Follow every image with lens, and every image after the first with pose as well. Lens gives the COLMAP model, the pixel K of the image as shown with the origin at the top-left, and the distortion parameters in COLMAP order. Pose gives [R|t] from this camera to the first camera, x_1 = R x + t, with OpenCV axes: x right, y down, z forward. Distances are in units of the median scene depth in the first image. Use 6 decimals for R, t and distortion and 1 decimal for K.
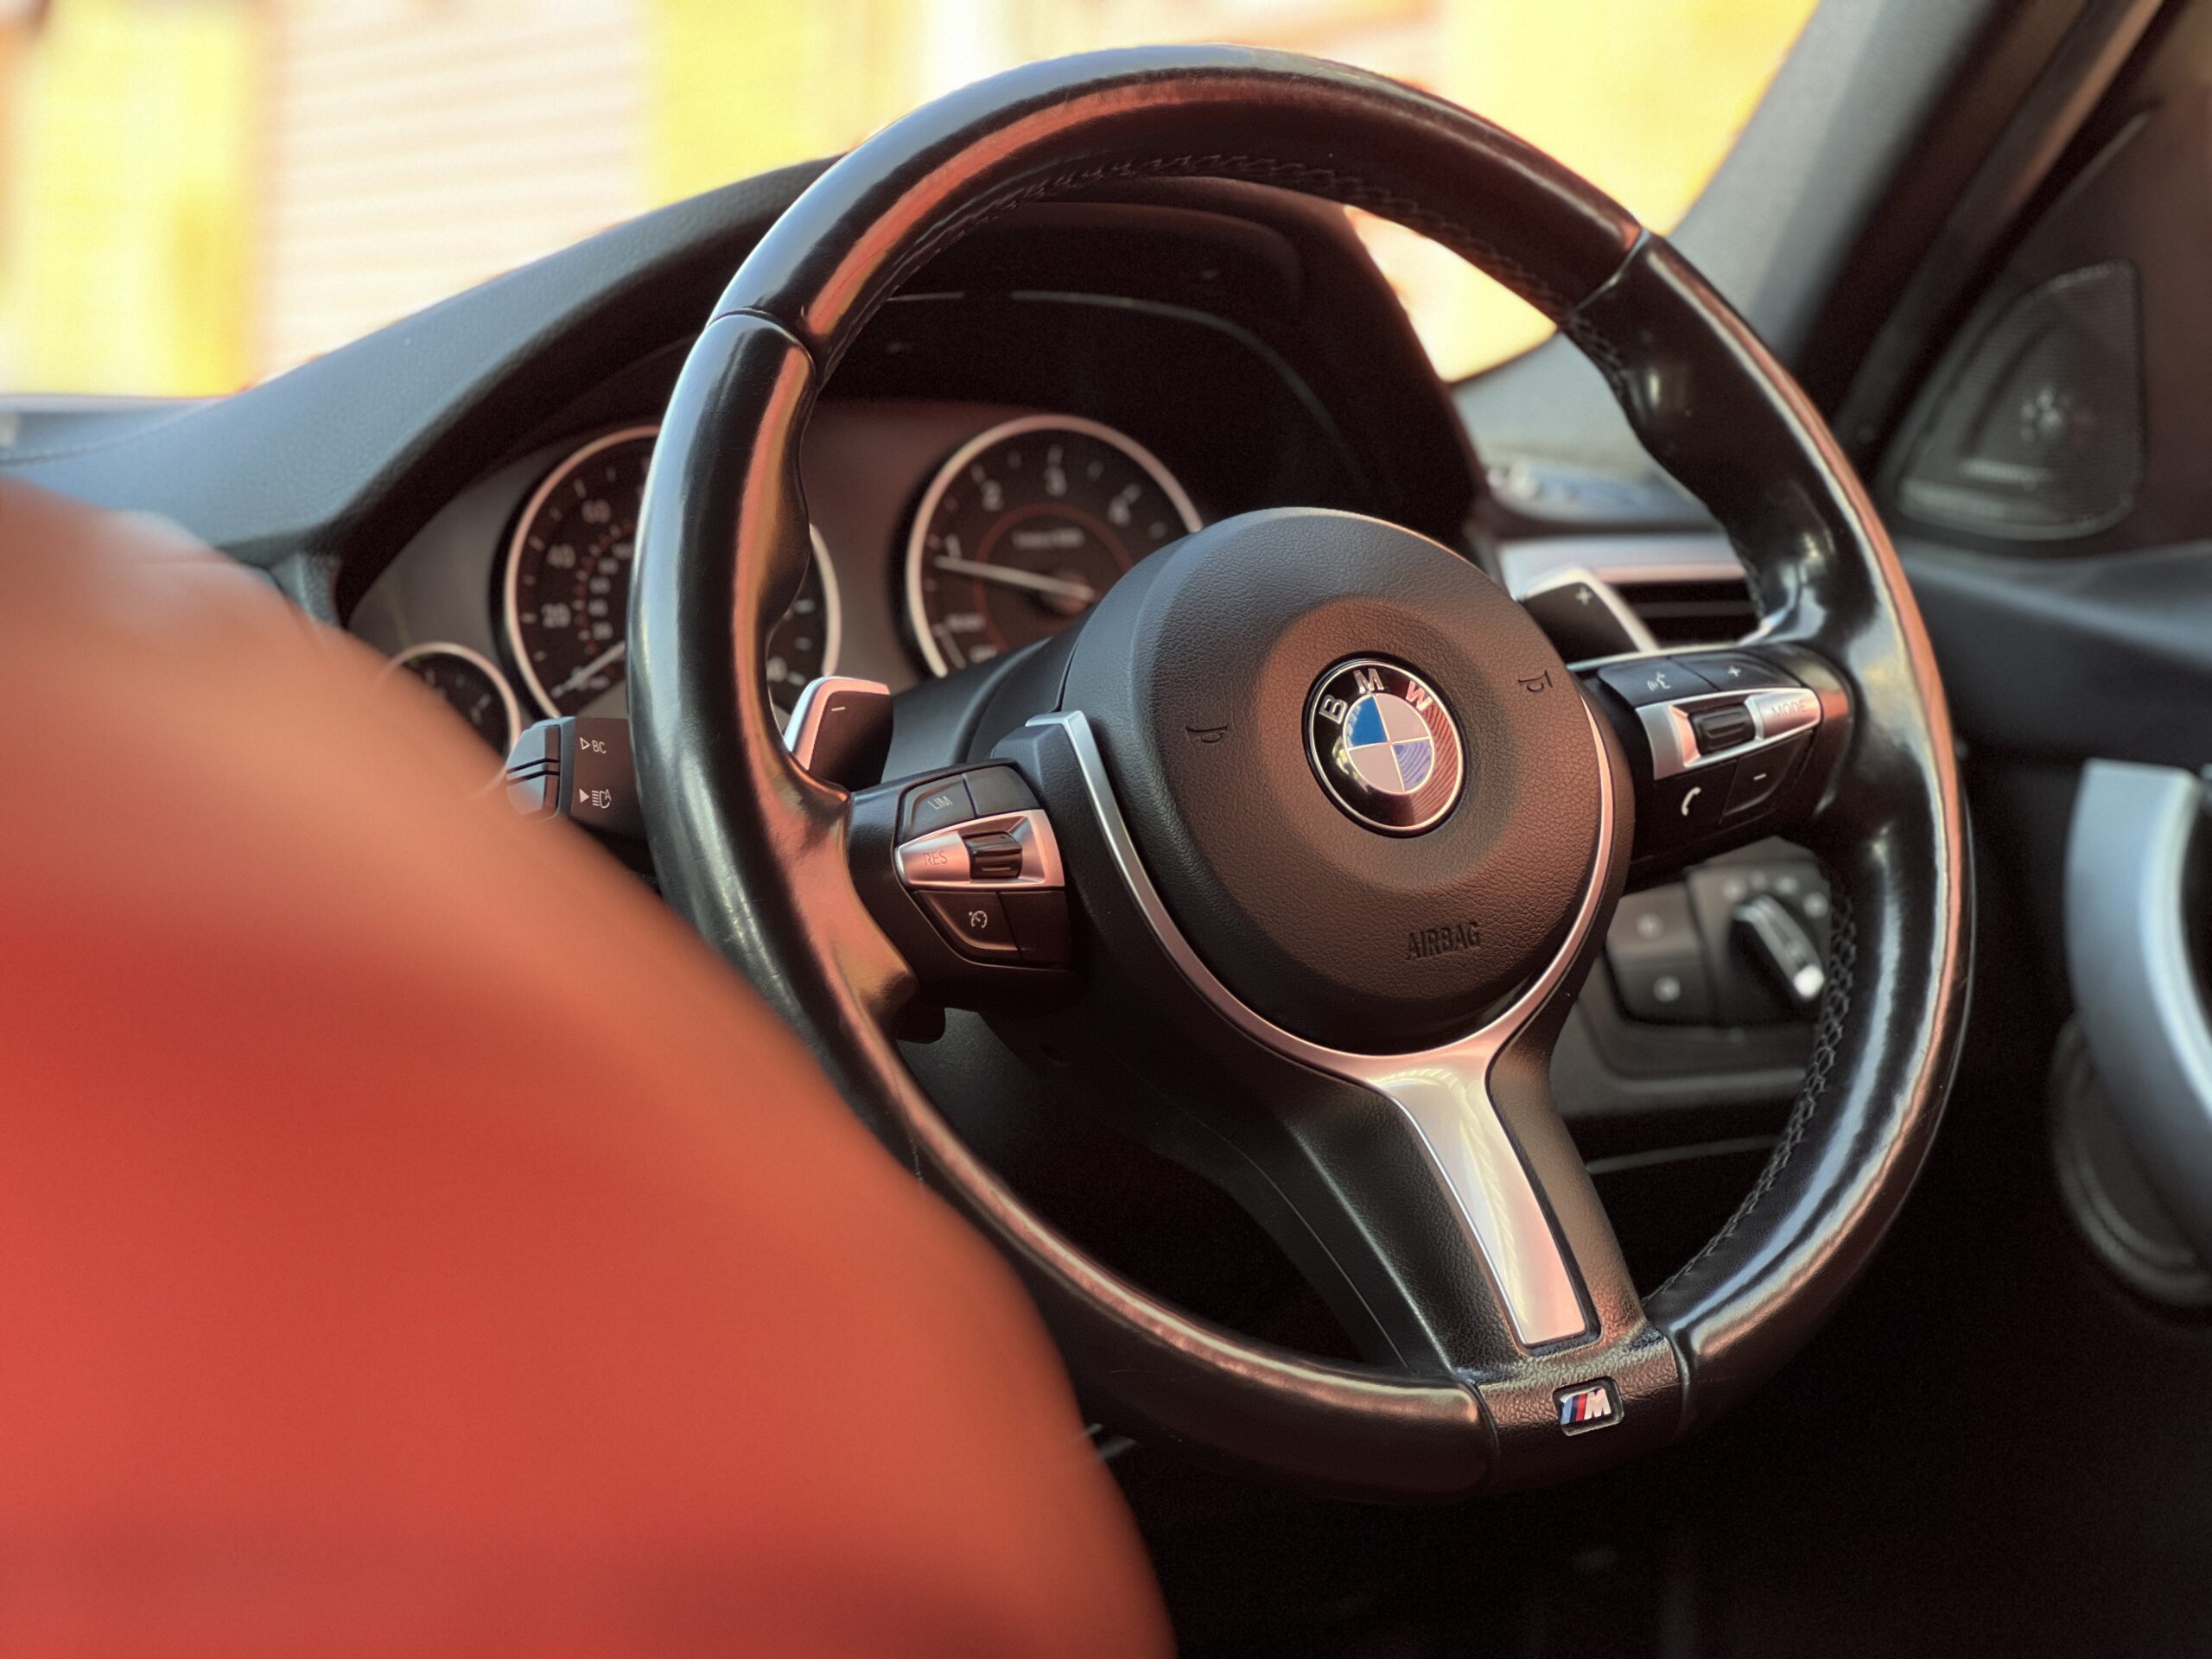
lens RADIAL K [[5019.9, 0, 1106.8], [0, 5019.9, 832.7], [0, 0, 1]] dist [0.220917, 0.000000]
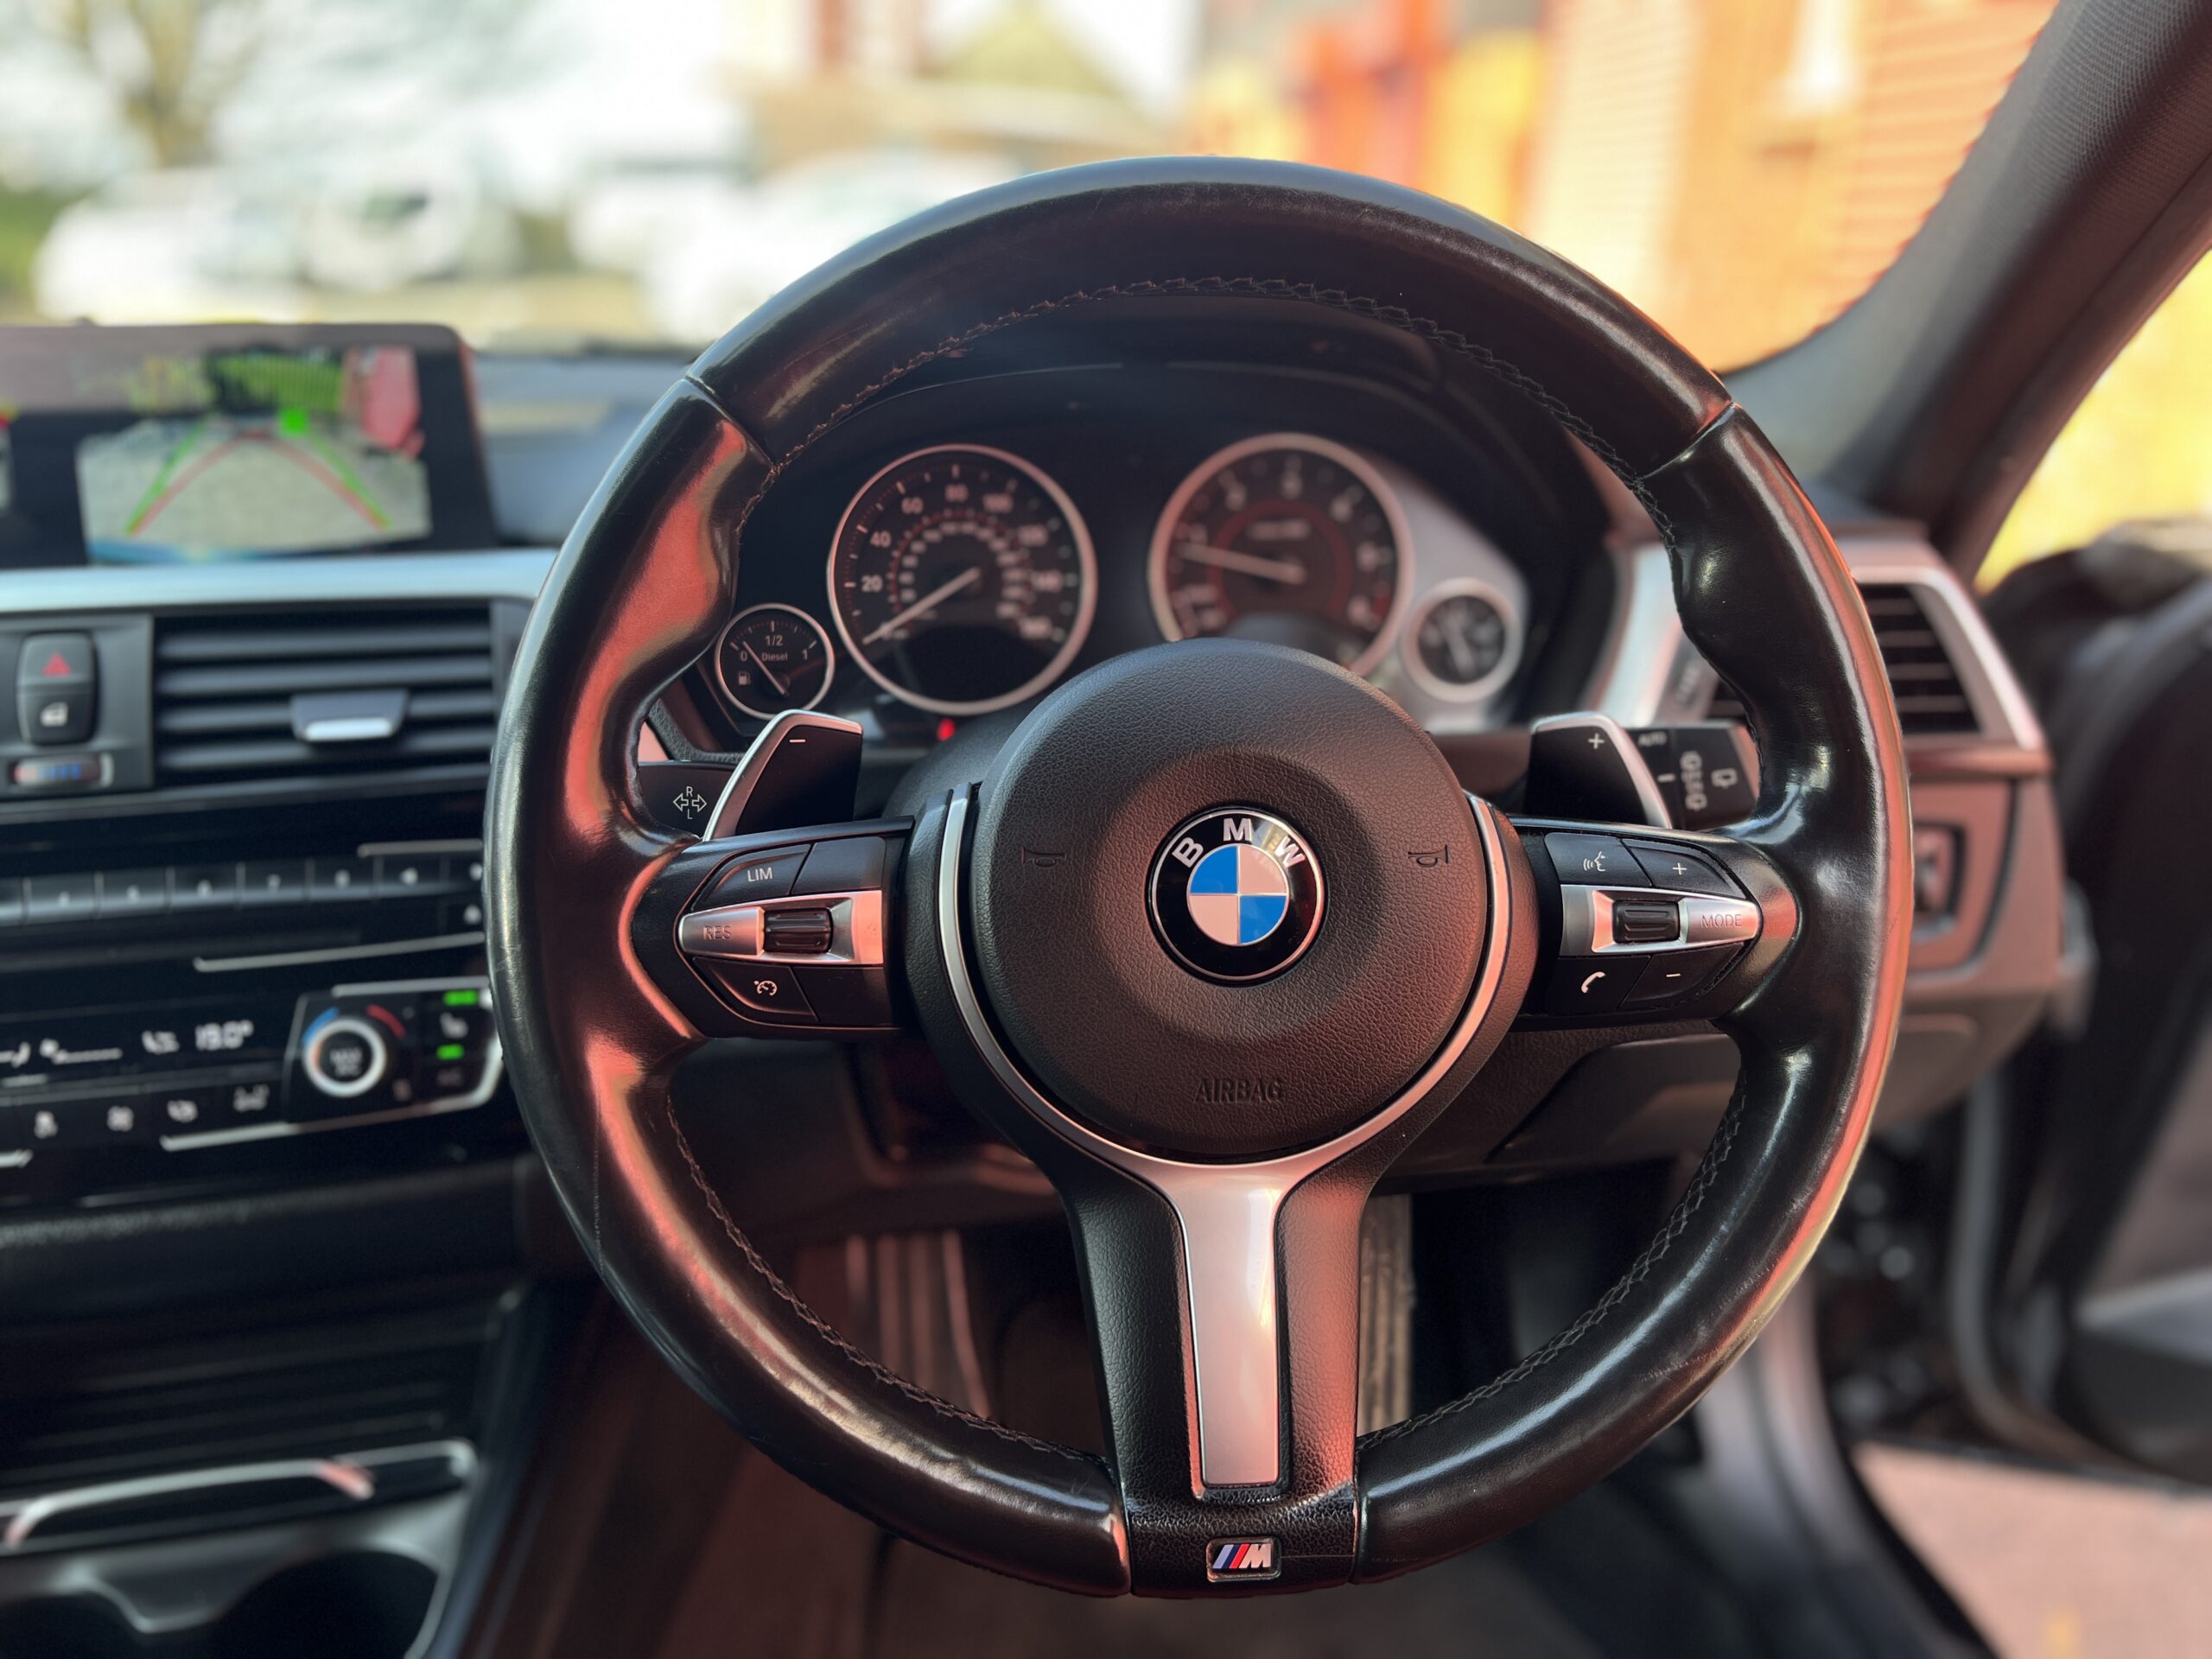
lens RADIAL K [[1729.4, 0, 1151.0], [0, 1729.4, 825.4], [0, 0, 1]] dist [0.050631, -0.012951]
pose [[0.872180, 0.264542, -0.411485, 0.176504], [-0.160430, 0.949324, 0.270270, -0.120102], [0.462130, -0.169709, 0.870422, 0.654965]]
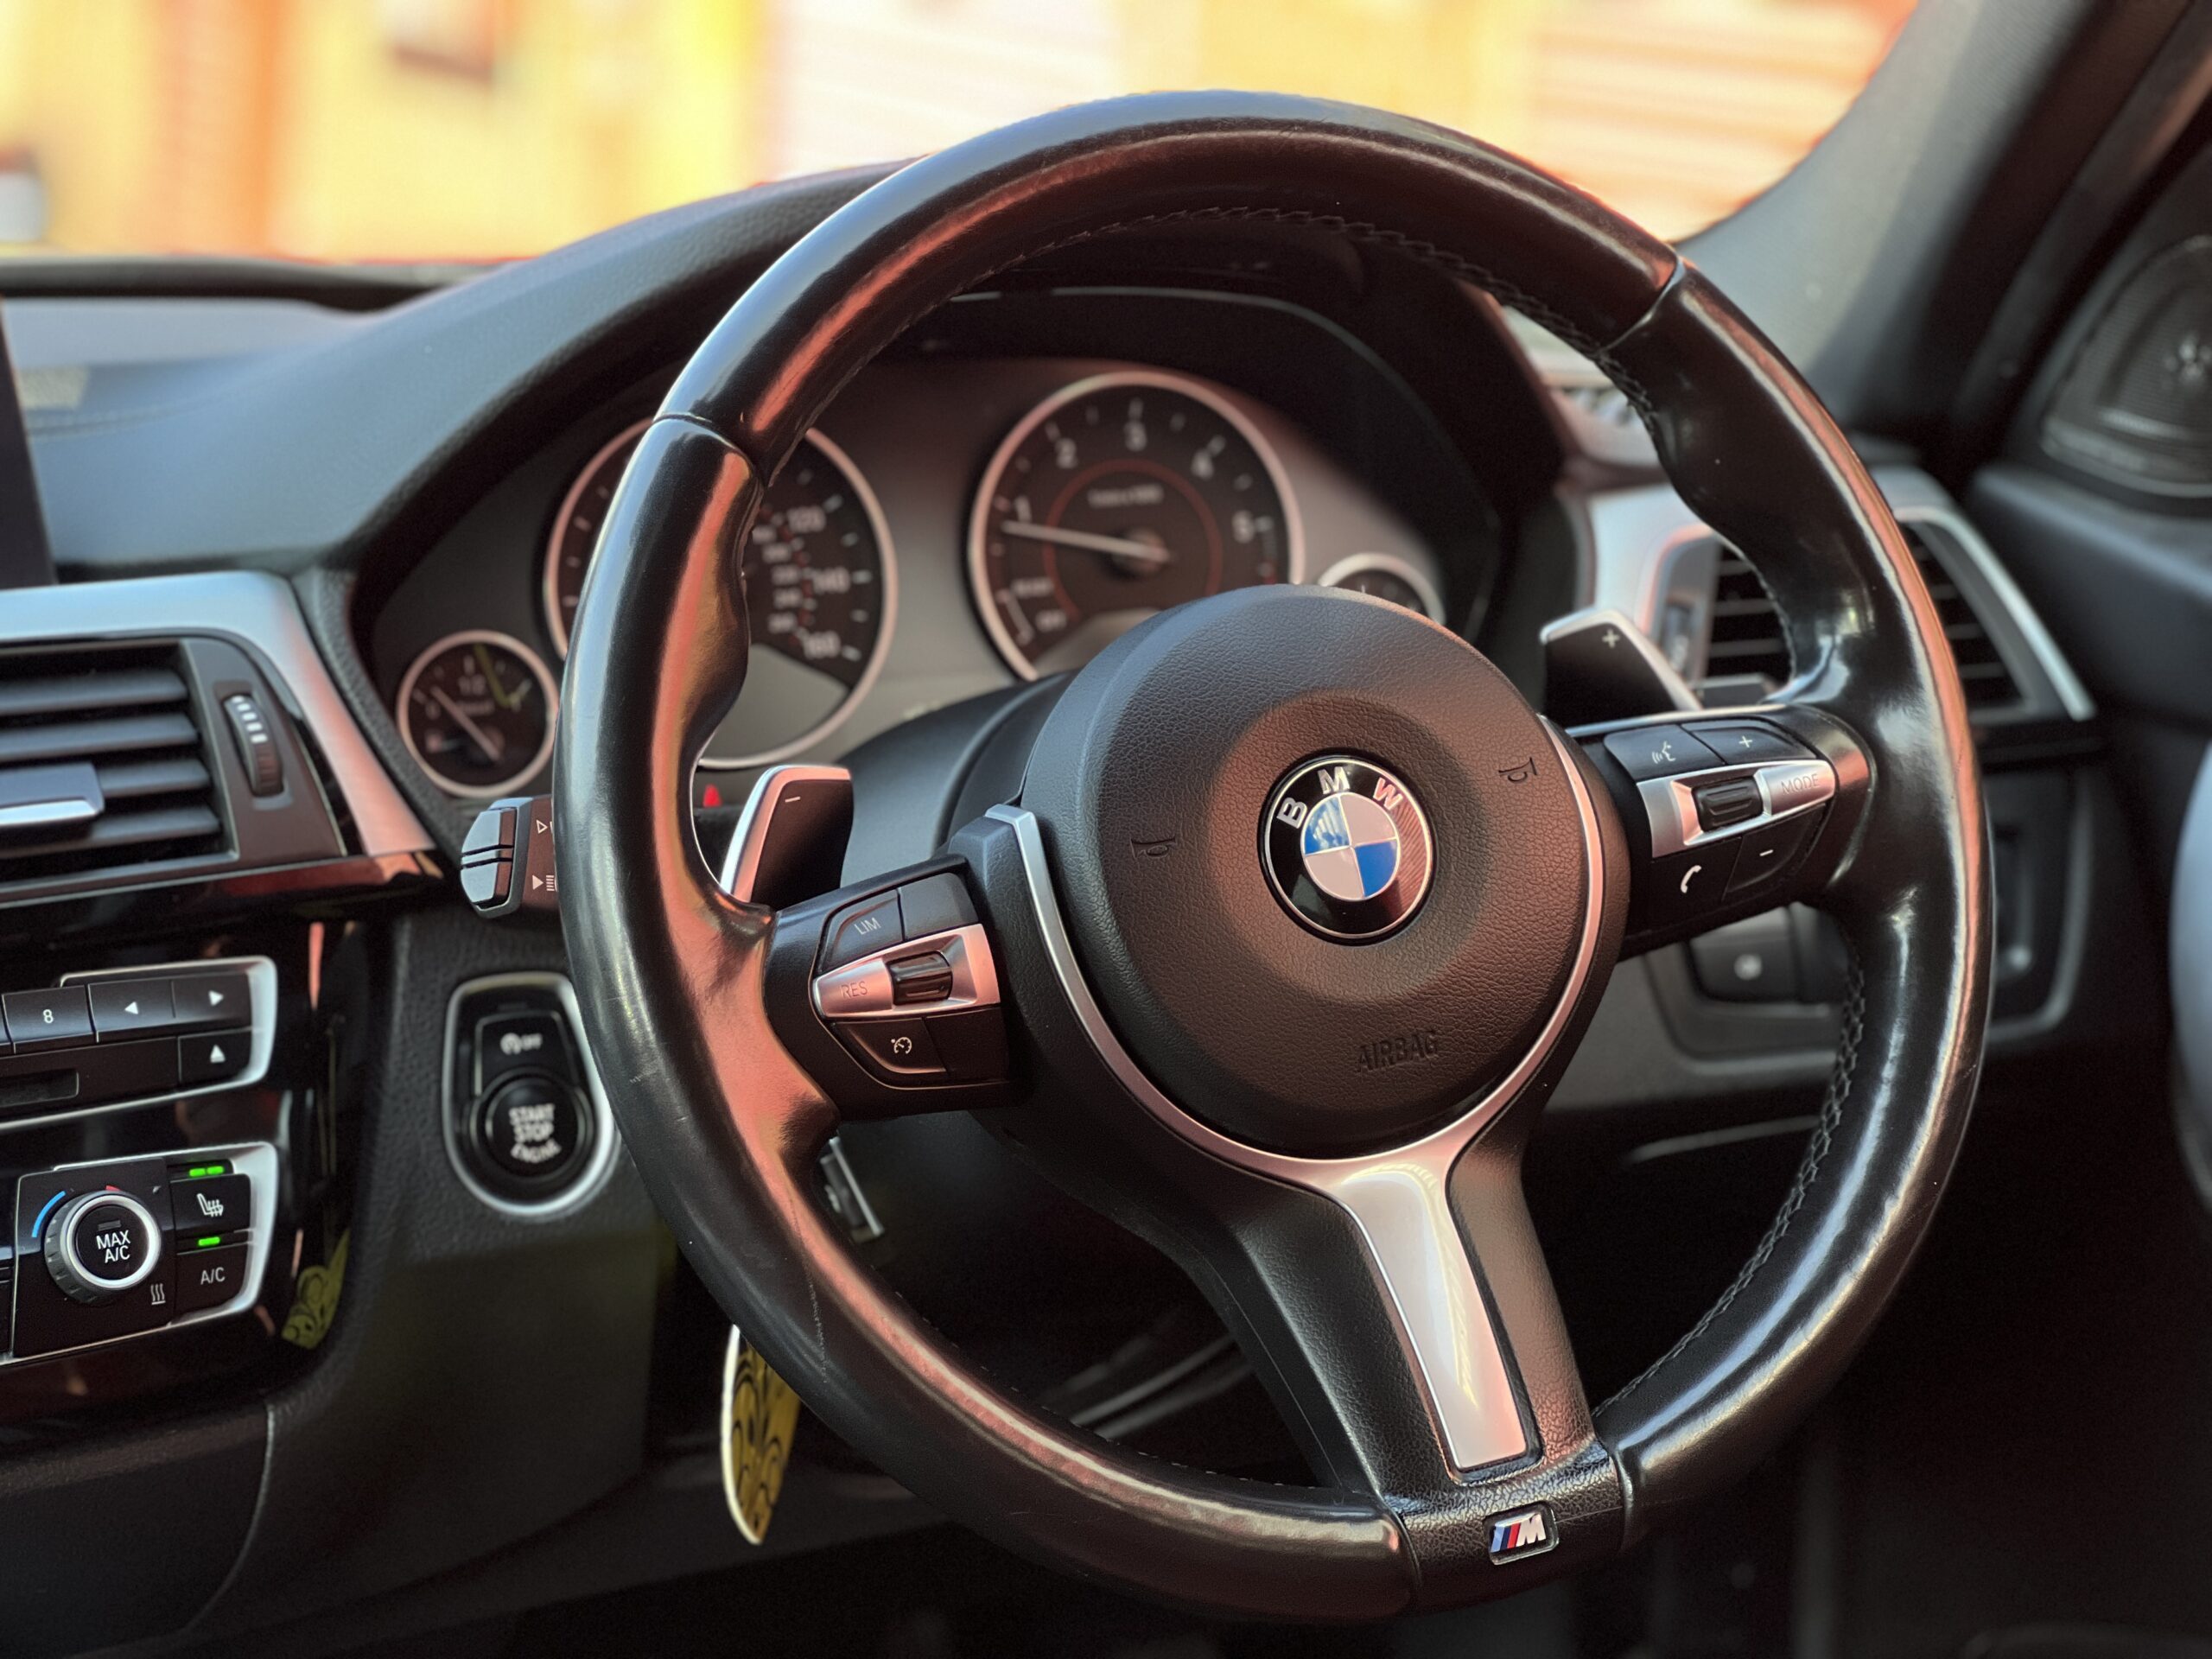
lens RADIAL K [[5019.9, 0, 1116.8], [0, 5019.9, 820.1], [0, 0, 1]] dist [0.220917, 0.000000]
pose [[0.992383, 0.032403, -0.118850, 0.121974], [-0.016337, 0.990883, 0.133734, -0.146902], [0.122100, -0.130774, 0.983865, 0.030027]]
